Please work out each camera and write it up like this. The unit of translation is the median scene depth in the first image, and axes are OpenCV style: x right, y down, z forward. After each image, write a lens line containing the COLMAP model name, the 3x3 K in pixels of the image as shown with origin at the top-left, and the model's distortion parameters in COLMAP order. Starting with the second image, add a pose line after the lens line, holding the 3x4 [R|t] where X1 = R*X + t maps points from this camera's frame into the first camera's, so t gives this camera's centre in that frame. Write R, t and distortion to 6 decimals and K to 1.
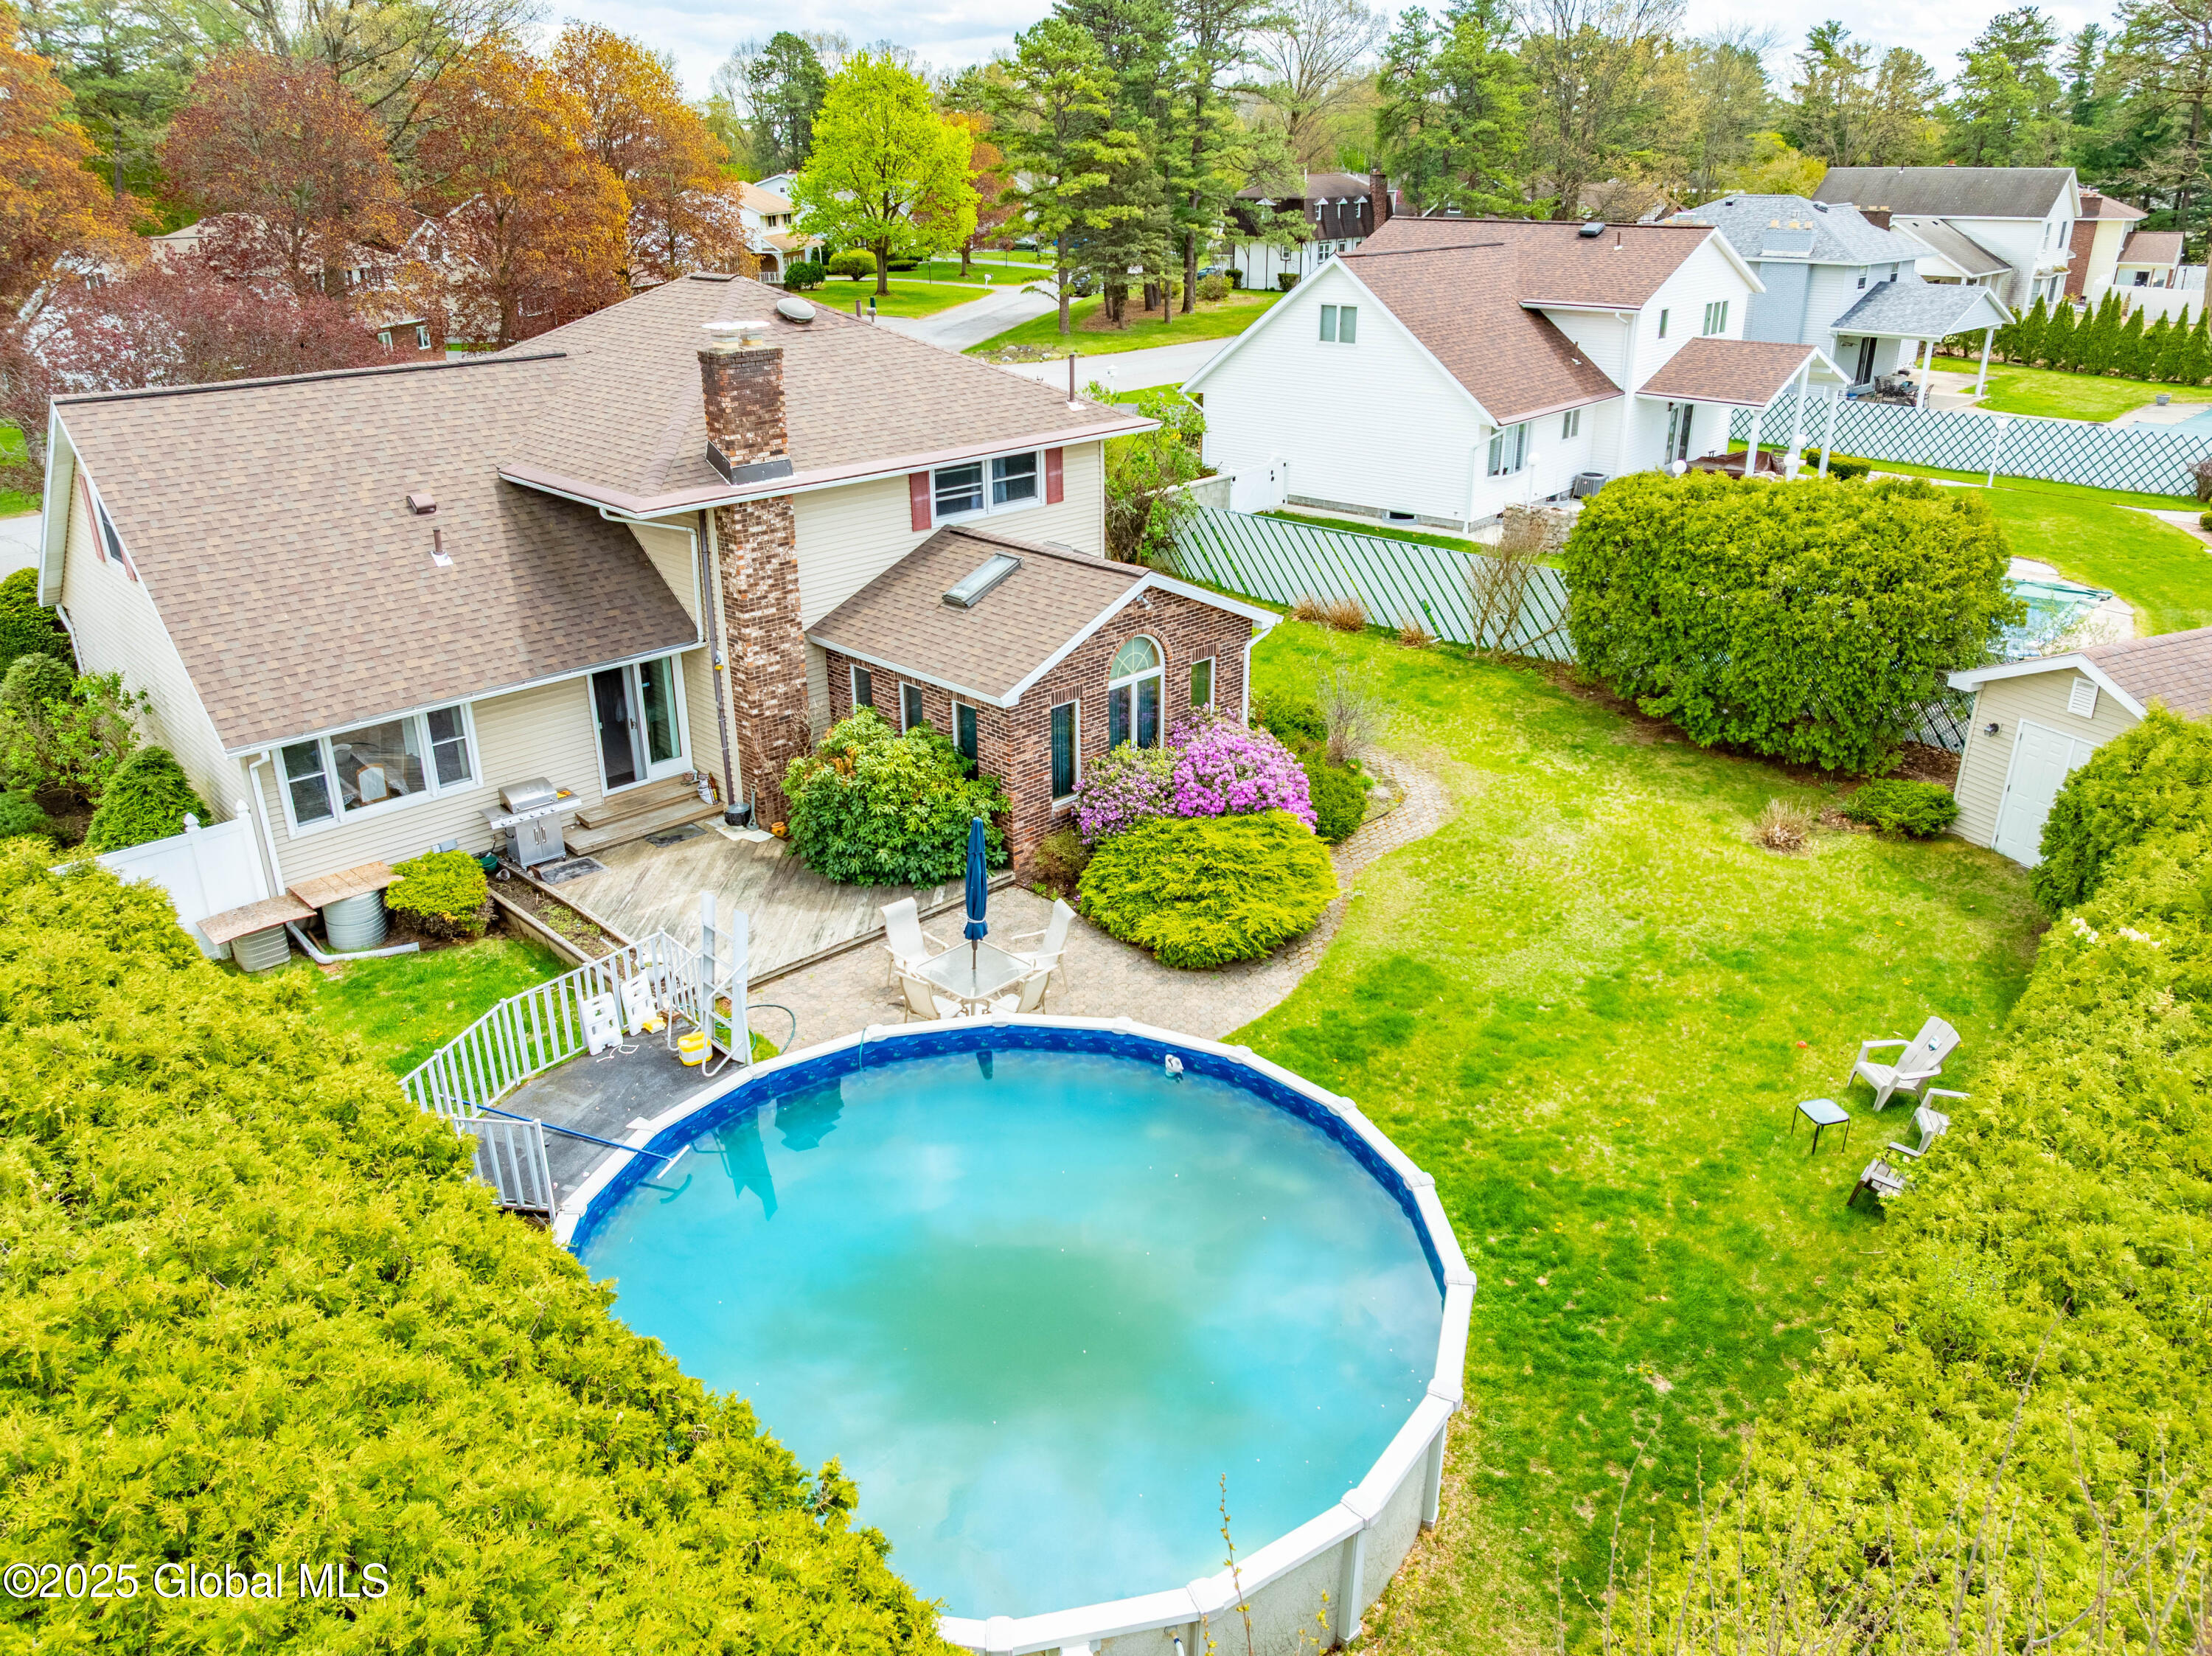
lens RADIAL K [[1565.2, 0, 1092.6], [0, 1565.2, 819.3], [0, 0, 1]] dist [-0.045016, 0.000249]
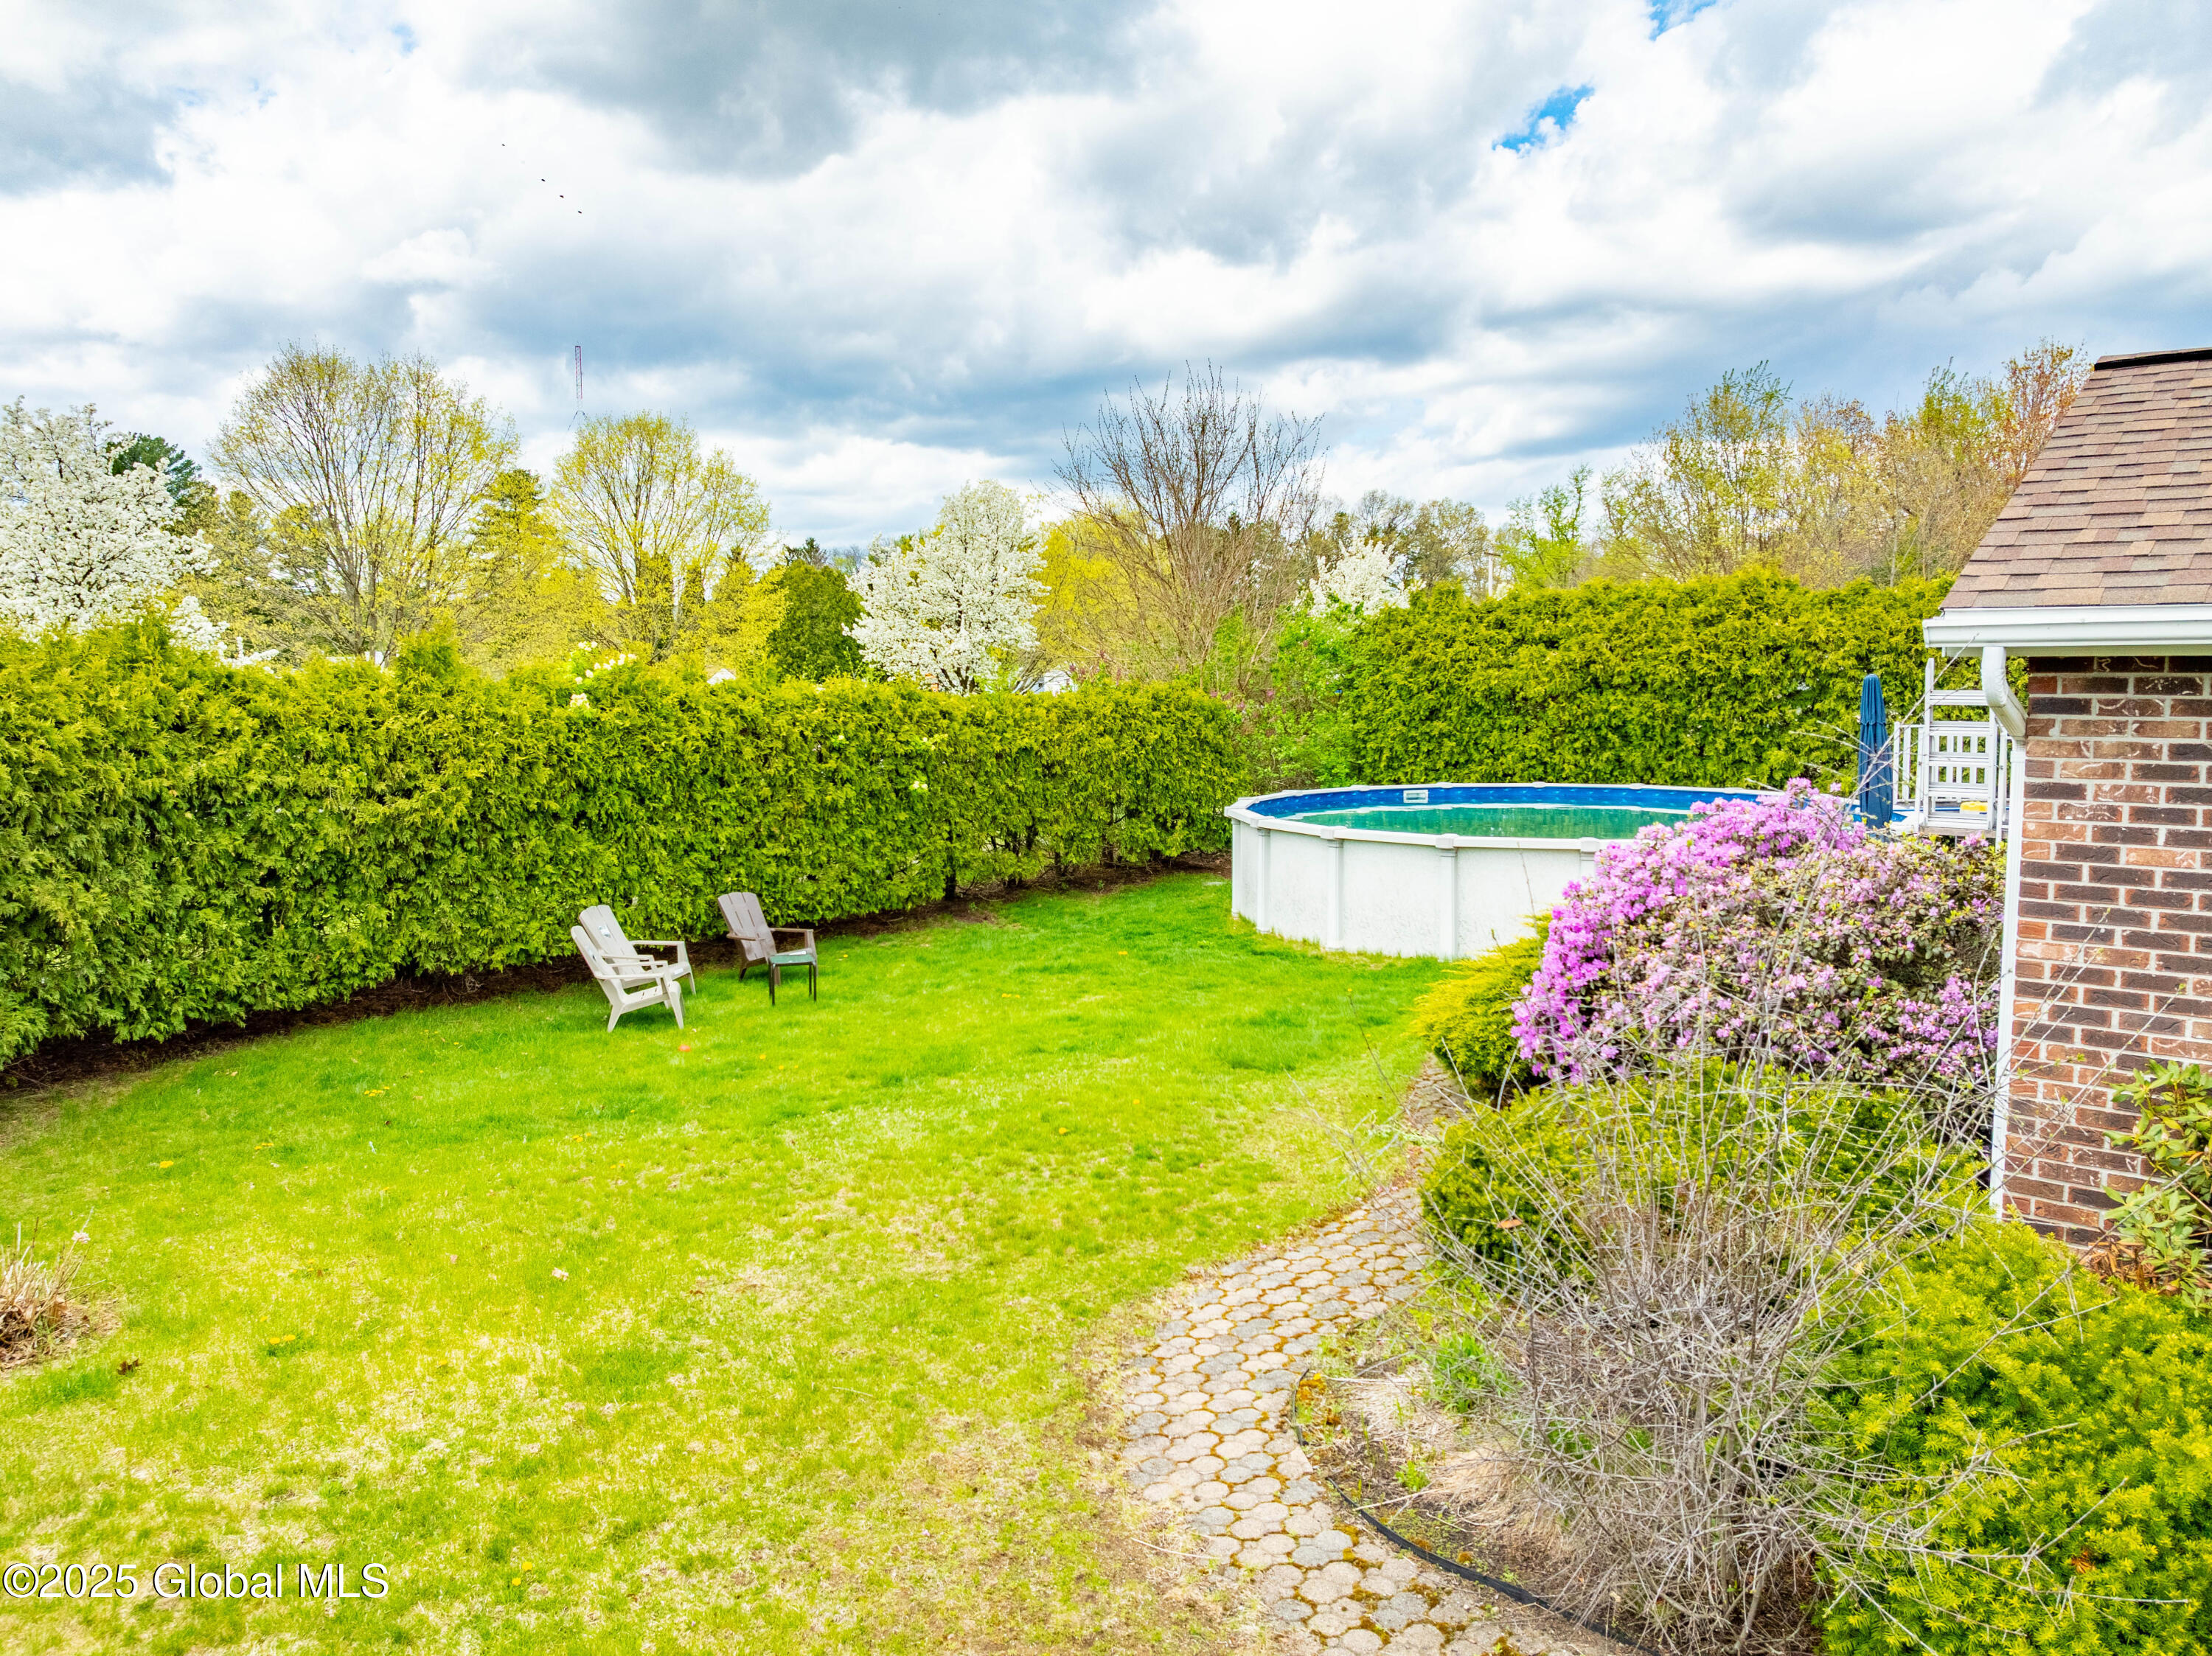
lens RADIAL K [[1558.2, 0, 1089.9], [0, 1558.2, 811.1], [0, 0, 1]] dist [-0.005189, -0.034694]
pose [[-0.996984, 0.024867, -0.073521, 0.263519], [-0.012739, 0.882003, 0.471071, -0.215776], [0.076560, 0.470587, -0.879026, 1.253769]]
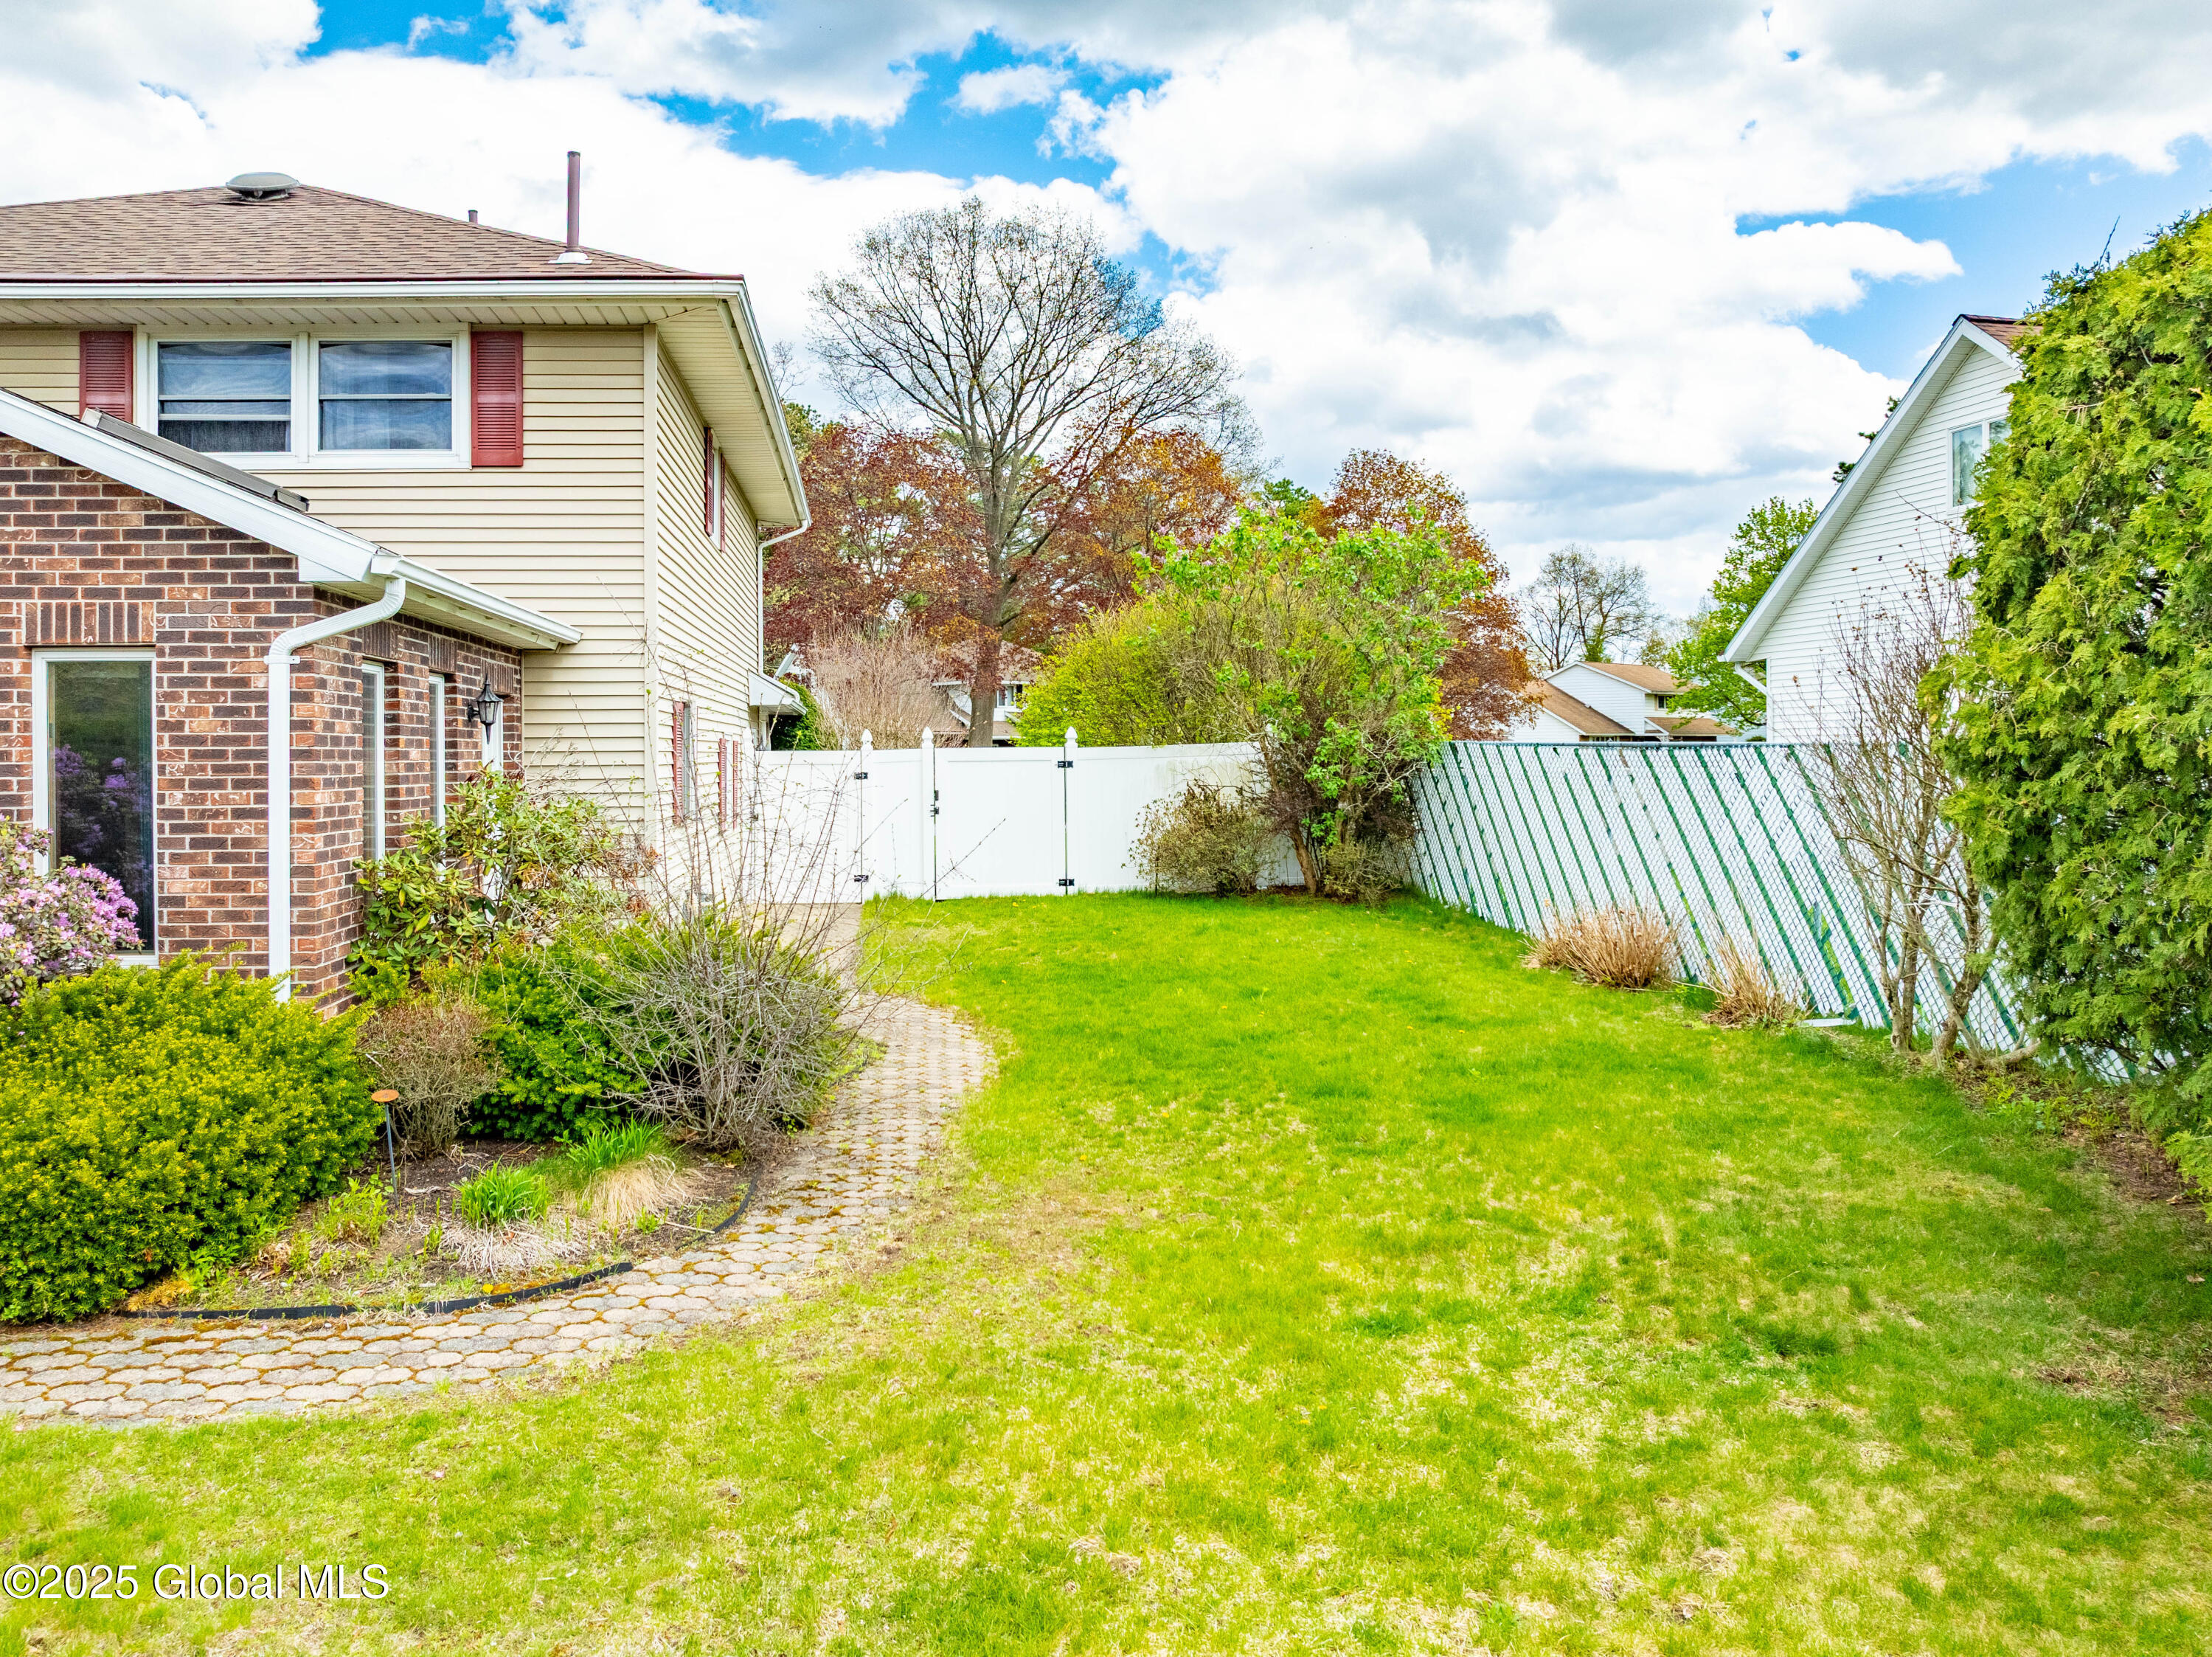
lens RADIAL K [[1625.0, 0, 963.2], [0, 1625.0, 755.6], [0, 0, 1]] dist [-0.032593, 0.003425]
pose [[0.754199, 0.005631, -0.656622, 0.428403], [-0.257344, 0.922506, -0.287675, -0.035507], [0.604118, 0.385942, 0.697202, 0.912900]]
